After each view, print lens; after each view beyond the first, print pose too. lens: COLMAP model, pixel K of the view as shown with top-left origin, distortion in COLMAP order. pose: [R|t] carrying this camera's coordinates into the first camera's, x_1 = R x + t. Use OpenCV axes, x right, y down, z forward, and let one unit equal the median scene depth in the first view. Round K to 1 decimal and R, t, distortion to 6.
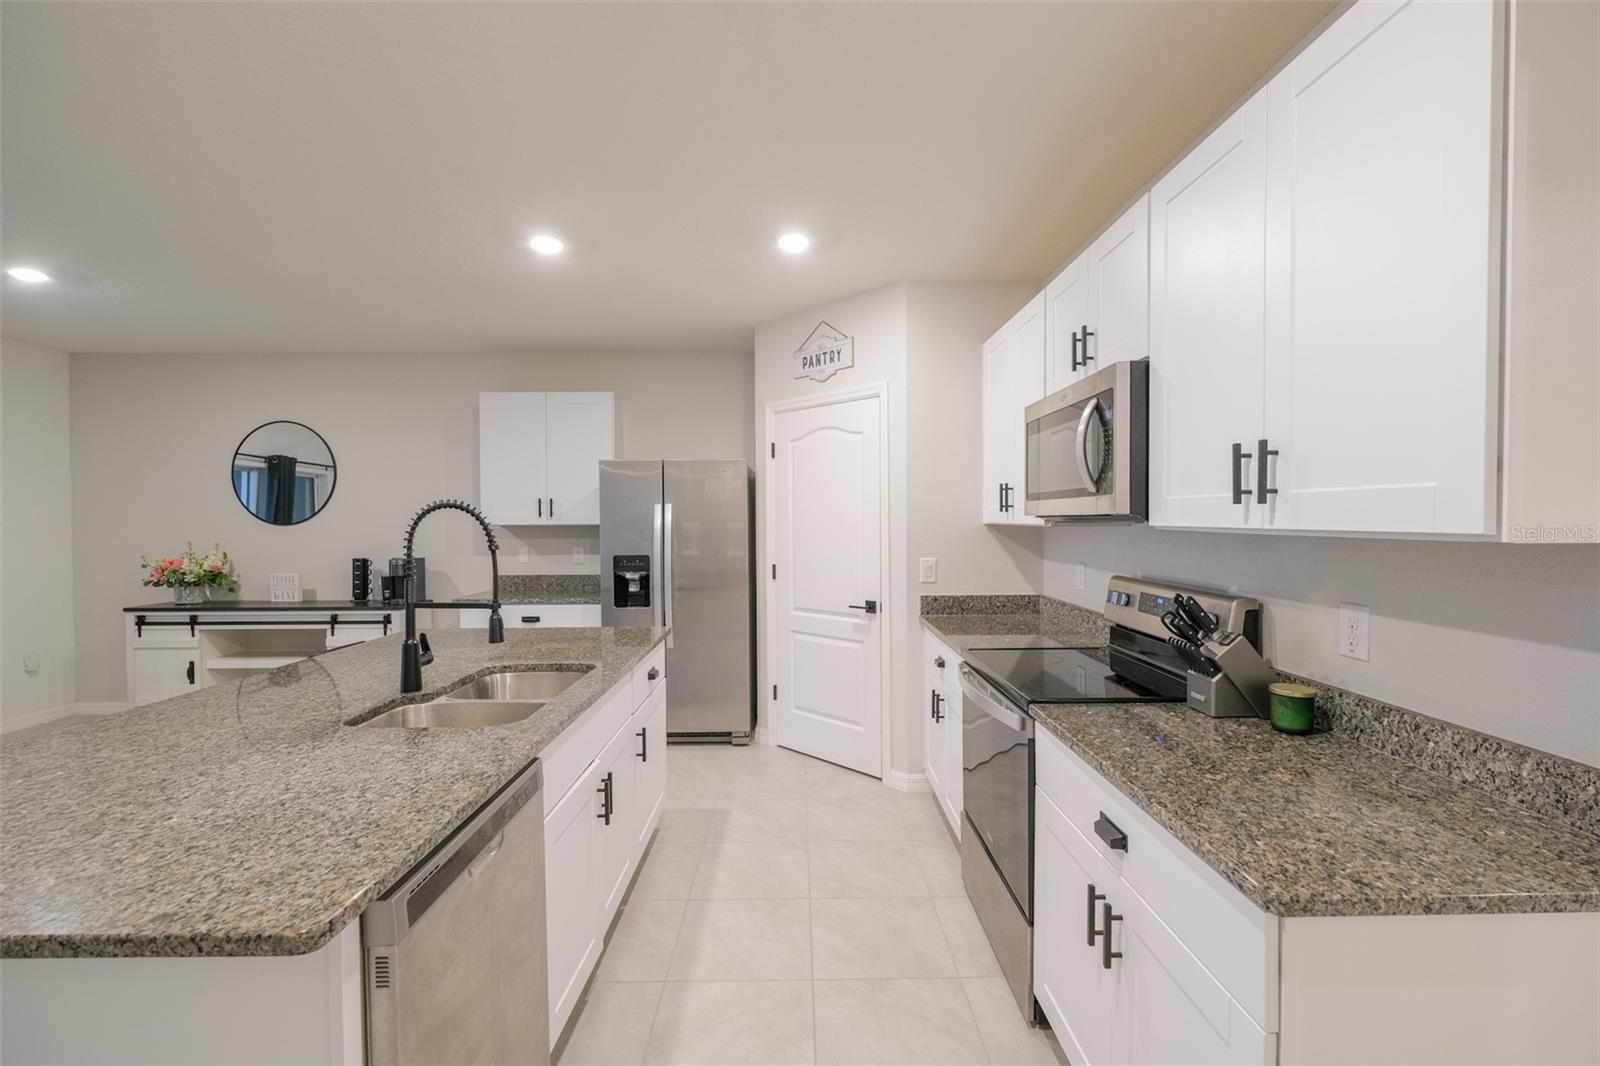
lens RADIAL K [[687.0, 0, 804.3], [0, 687.0, 529.8], [0, 0, 1]] dist [-0.006621, 0.001047]
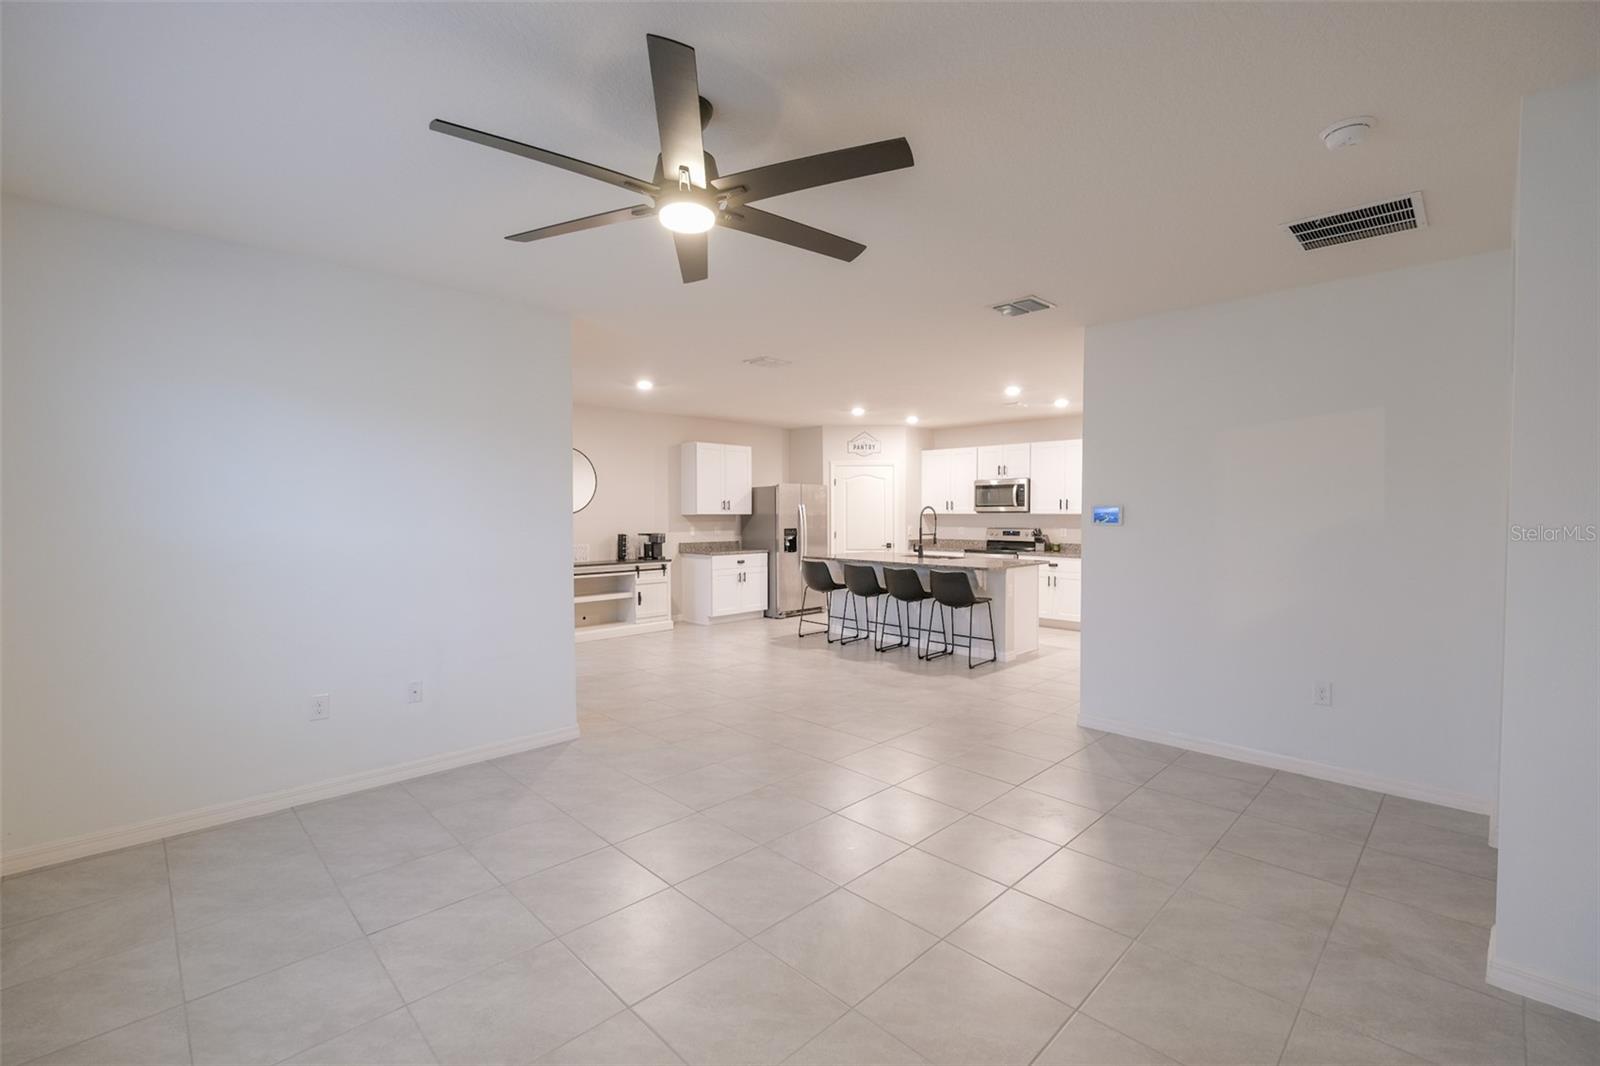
lens RADIAL K [[687.0, 0, 806.4], [0, 687.0, 528.4], [0, 0, 1]] dist [-0.006621, 0.001047]
pose [[0.716334, -0.010570, 0.697678, -1.855442], [0.007411, 0.999944, 0.007539, 0.023122], [-0.697719, -0.000230, 0.716372, -0.626135]]
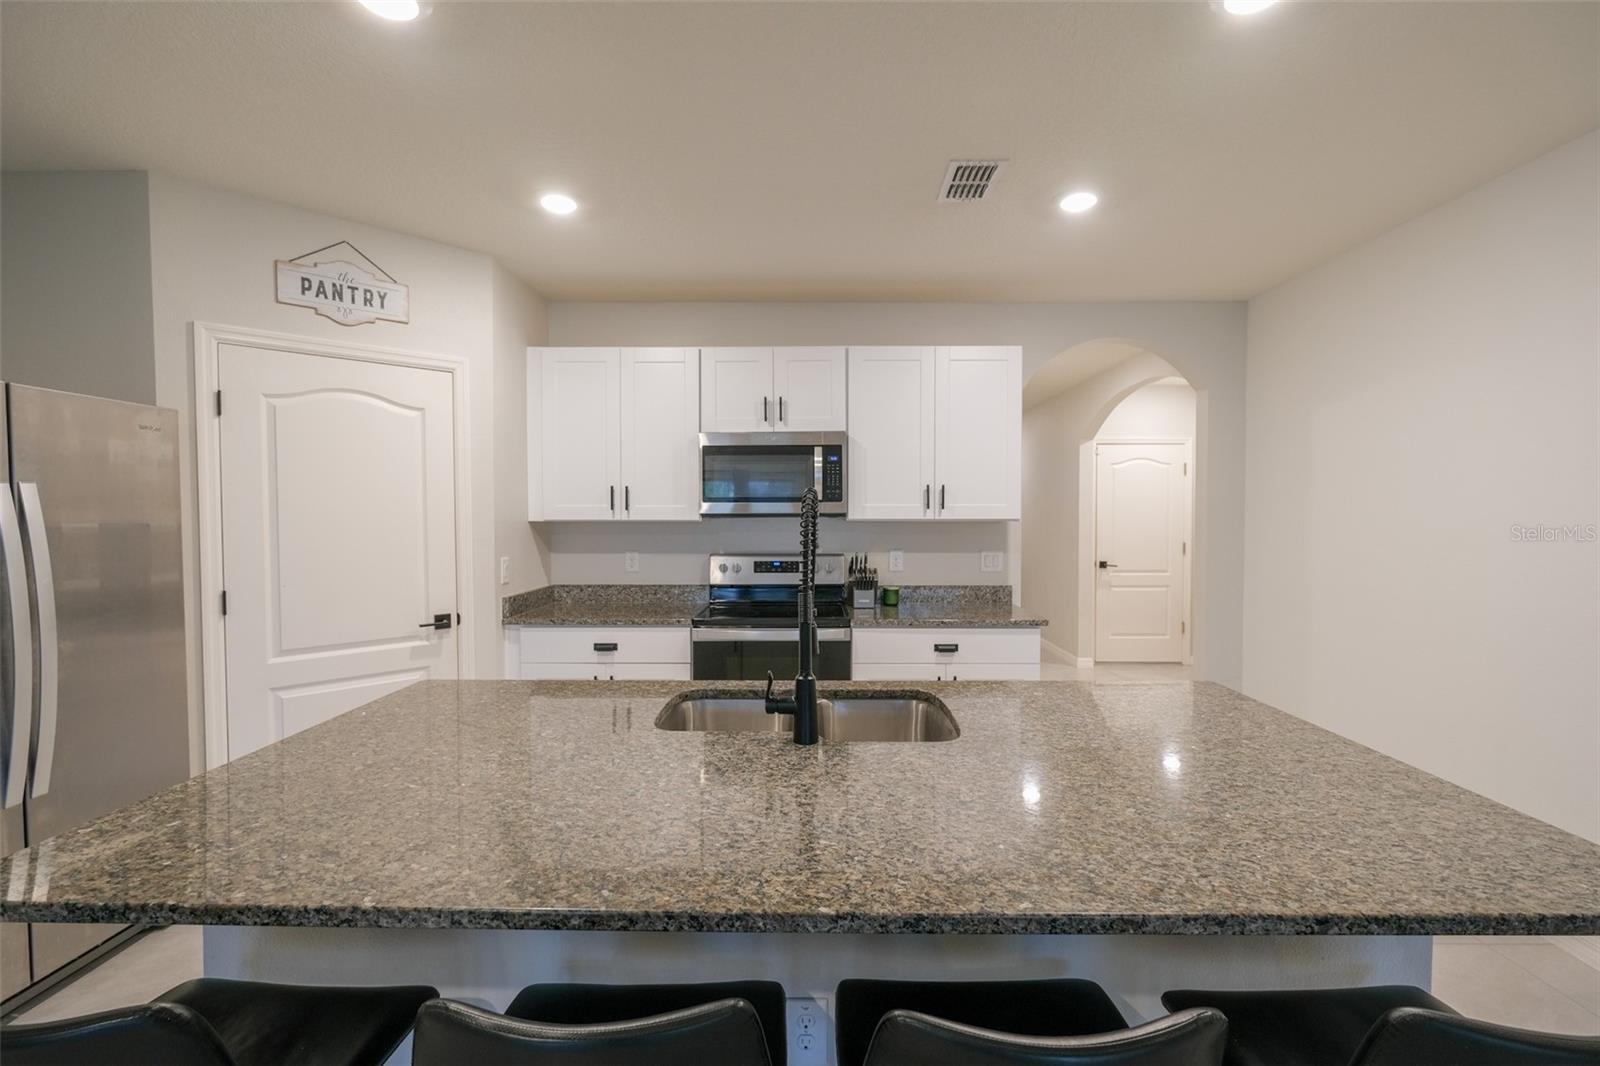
lens RADIAL K [[687.0, 0, 802.5], [0, 687.0, 532.1], [0, 0, 1]] dist [-0.006621, 0.001047]
pose [[0.028178, -0.019869, 0.999405, -0.683956], [0.018010, 0.999650, 0.019366, -0.004518], [-0.999441, 0.017453, 0.028526, 0.507667]]
